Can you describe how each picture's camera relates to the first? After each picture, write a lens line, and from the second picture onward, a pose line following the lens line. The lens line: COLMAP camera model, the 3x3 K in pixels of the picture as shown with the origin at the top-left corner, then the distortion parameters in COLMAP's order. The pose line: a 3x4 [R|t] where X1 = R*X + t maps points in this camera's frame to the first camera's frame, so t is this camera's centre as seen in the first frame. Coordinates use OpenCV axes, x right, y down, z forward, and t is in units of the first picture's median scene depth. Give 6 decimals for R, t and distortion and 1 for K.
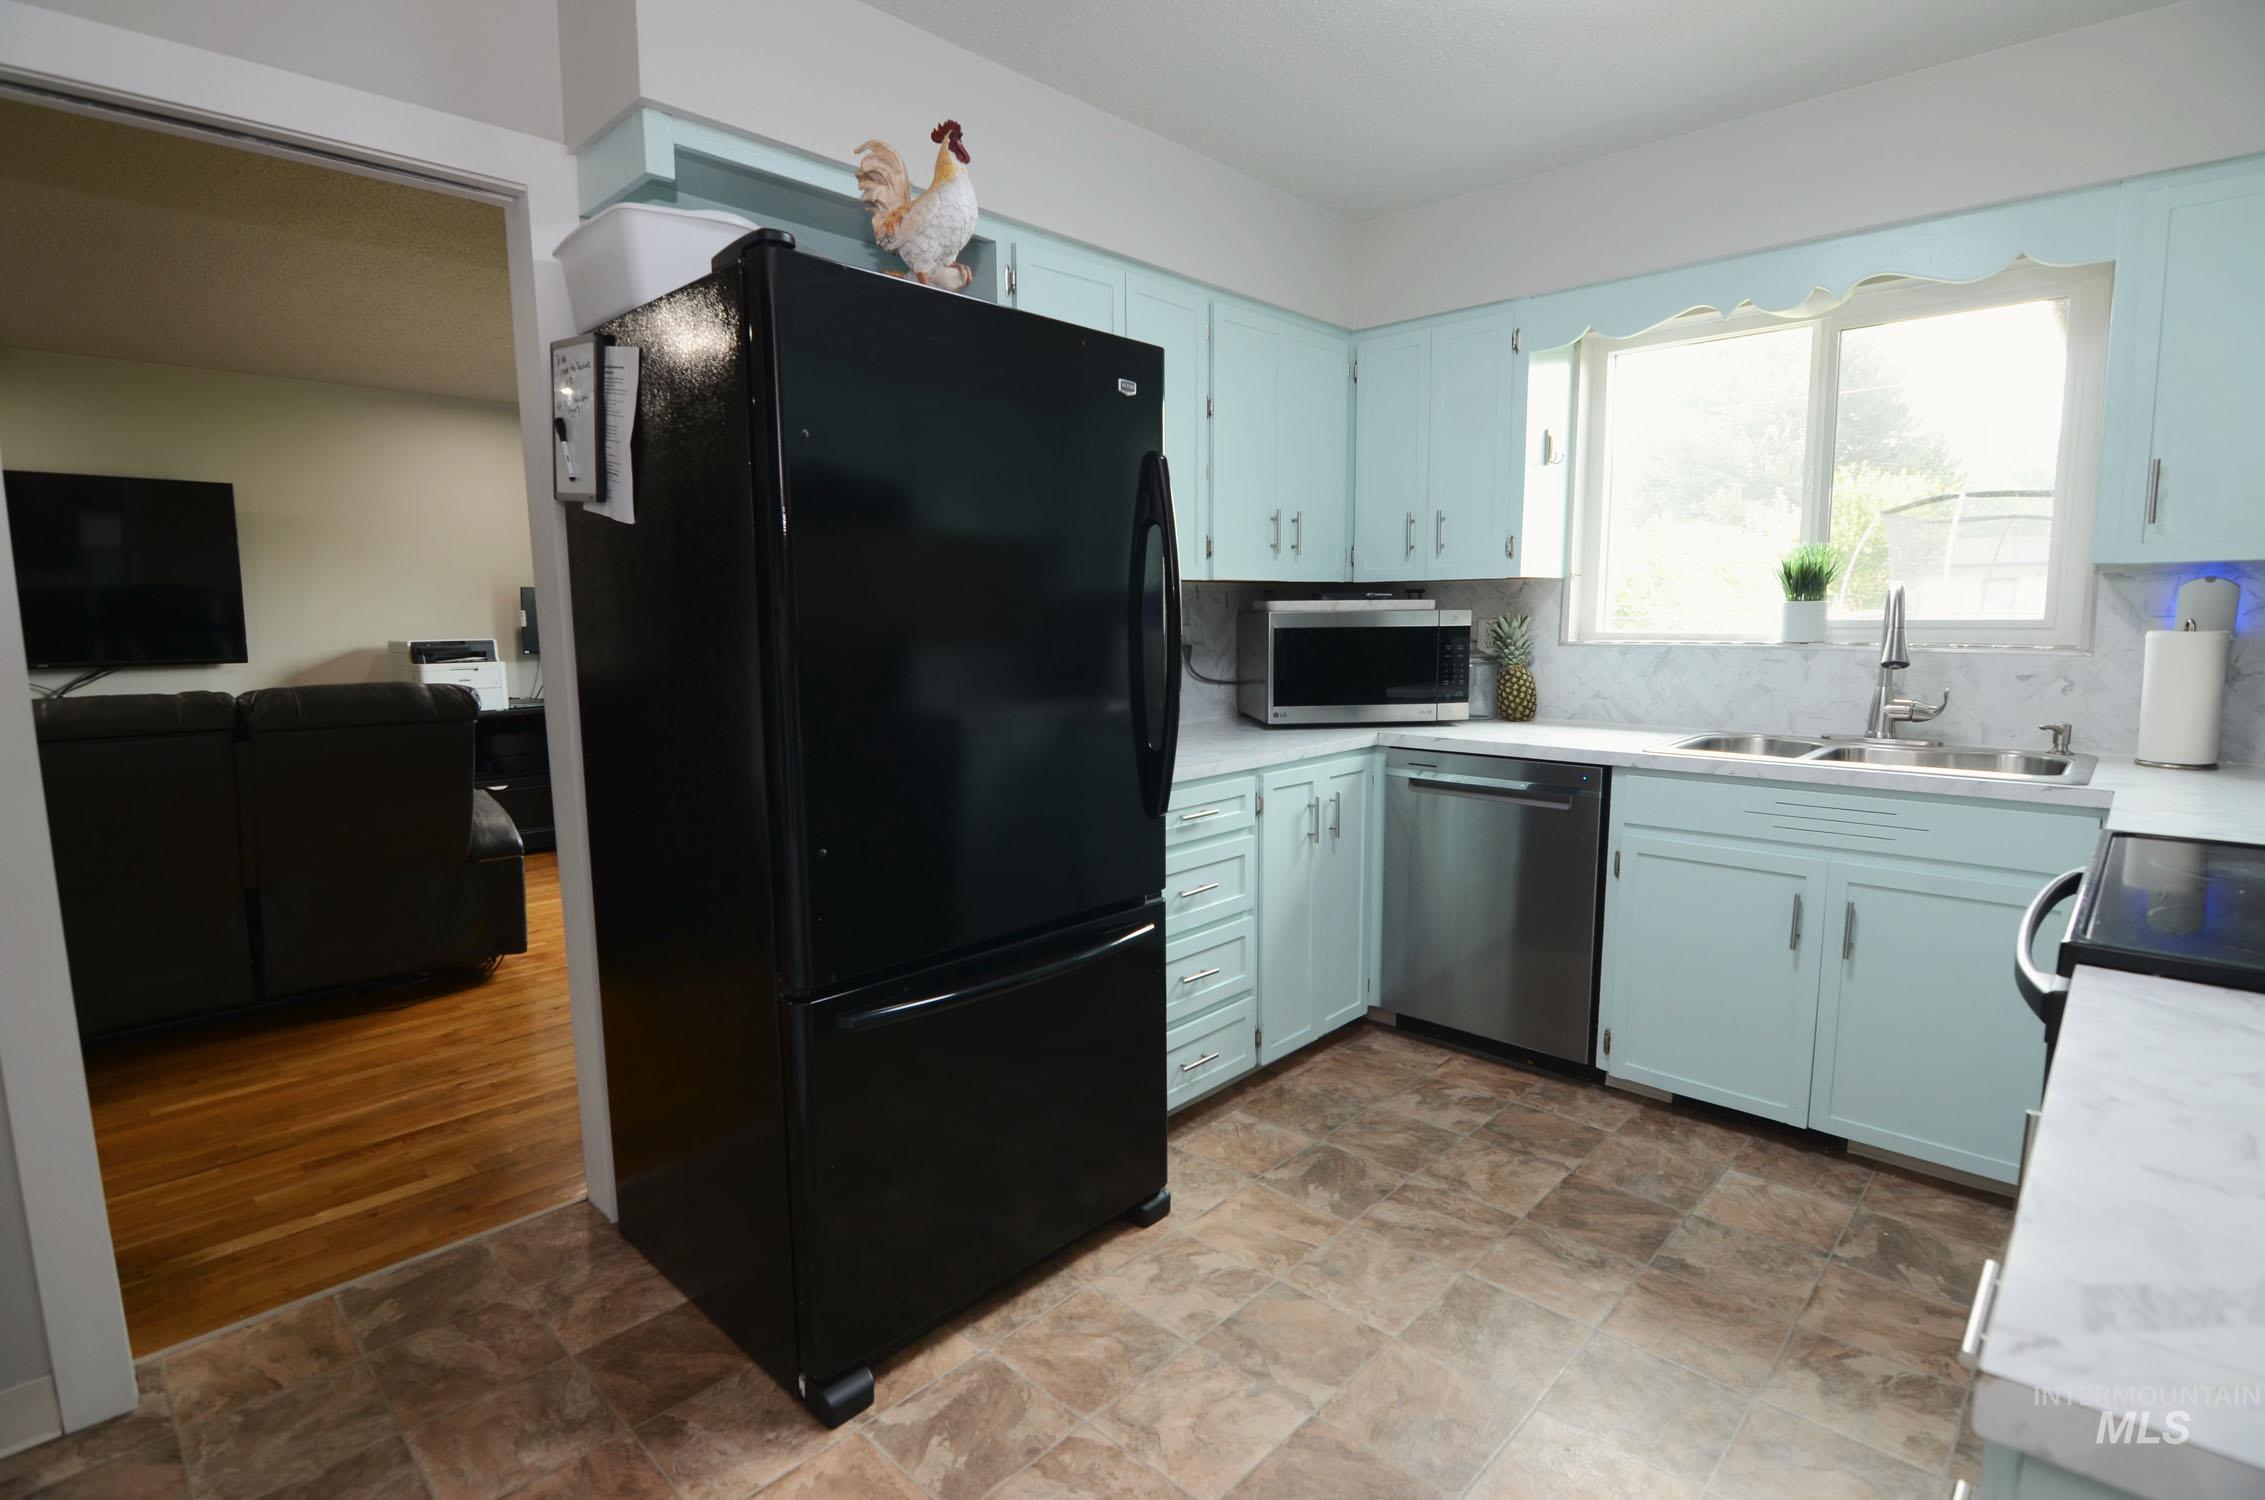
lens RADIAL K [[1093.7, 0, 1133.3], [0, 1093.7, 753.0], [0, 0, 1]] dist [-0.007169, -0.008307]
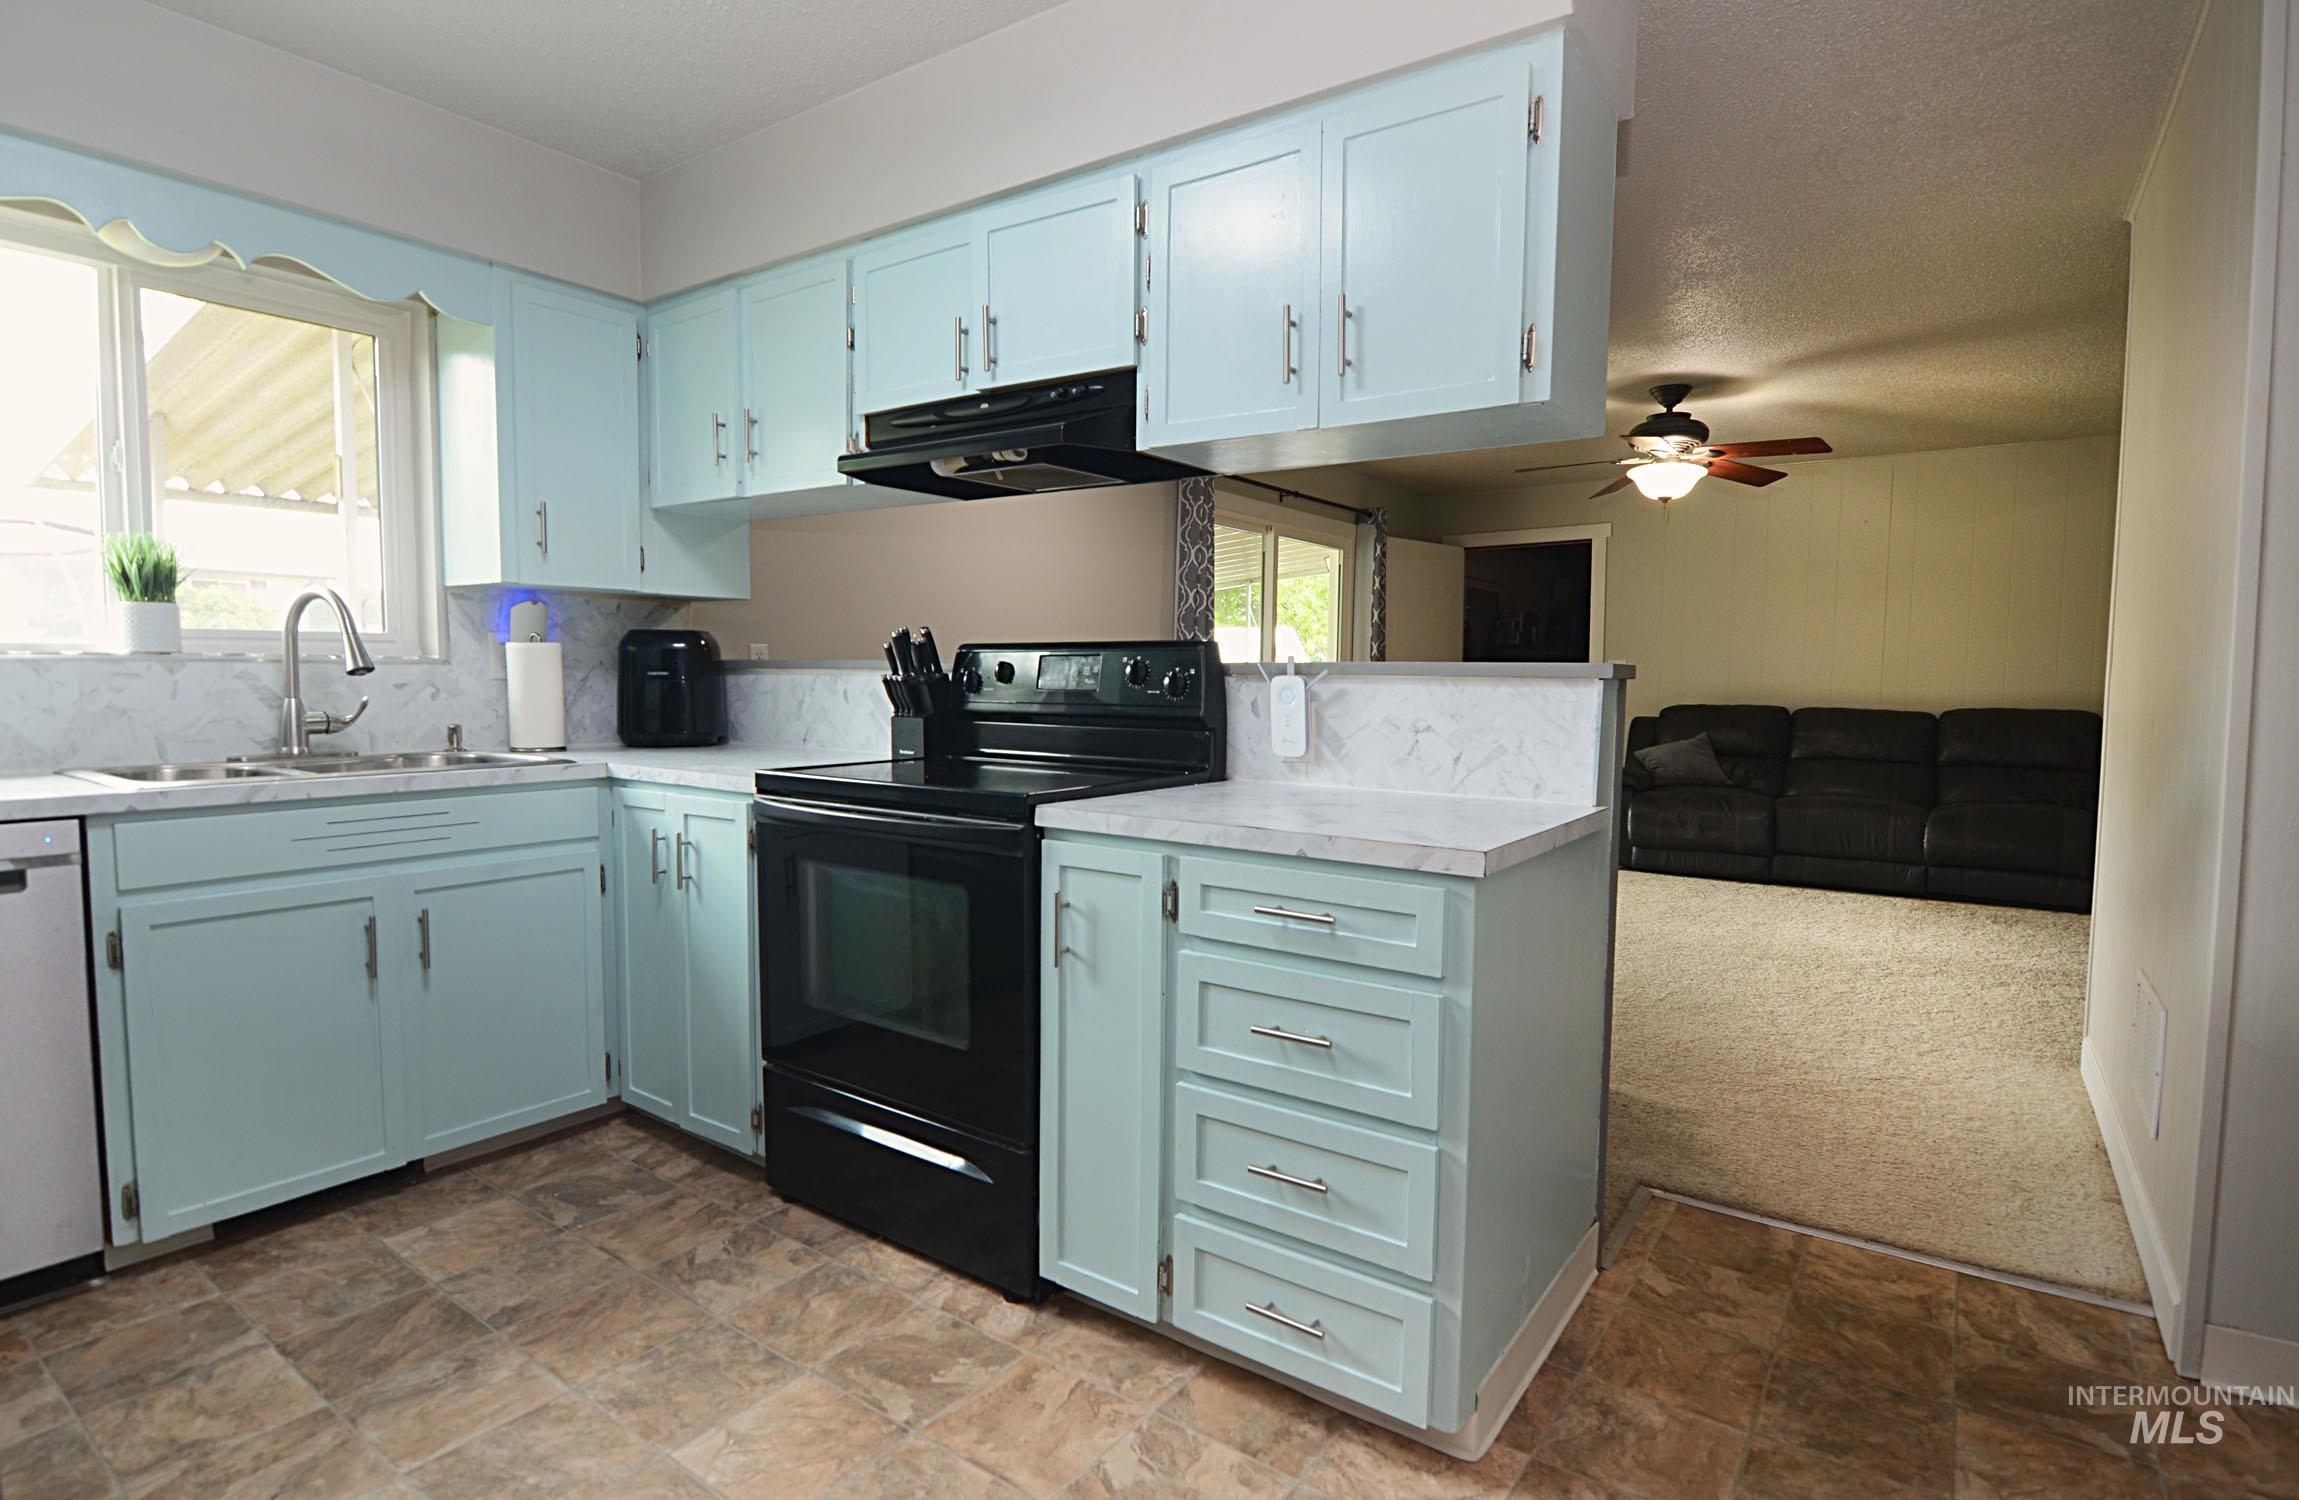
lens RADIAL K [[1141.5, 0, 1153.9], [0, 1141.5, 753.7], [0, 0, 1]] dist [-0.013861, -0.005955]
pose [[-0.137134, -0.061667, 0.988631, -0.378028], [0.119442, 0.989749, 0.078304, -0.002299], [-0.983325, 0.128822, -0.128362, 0.417193]]
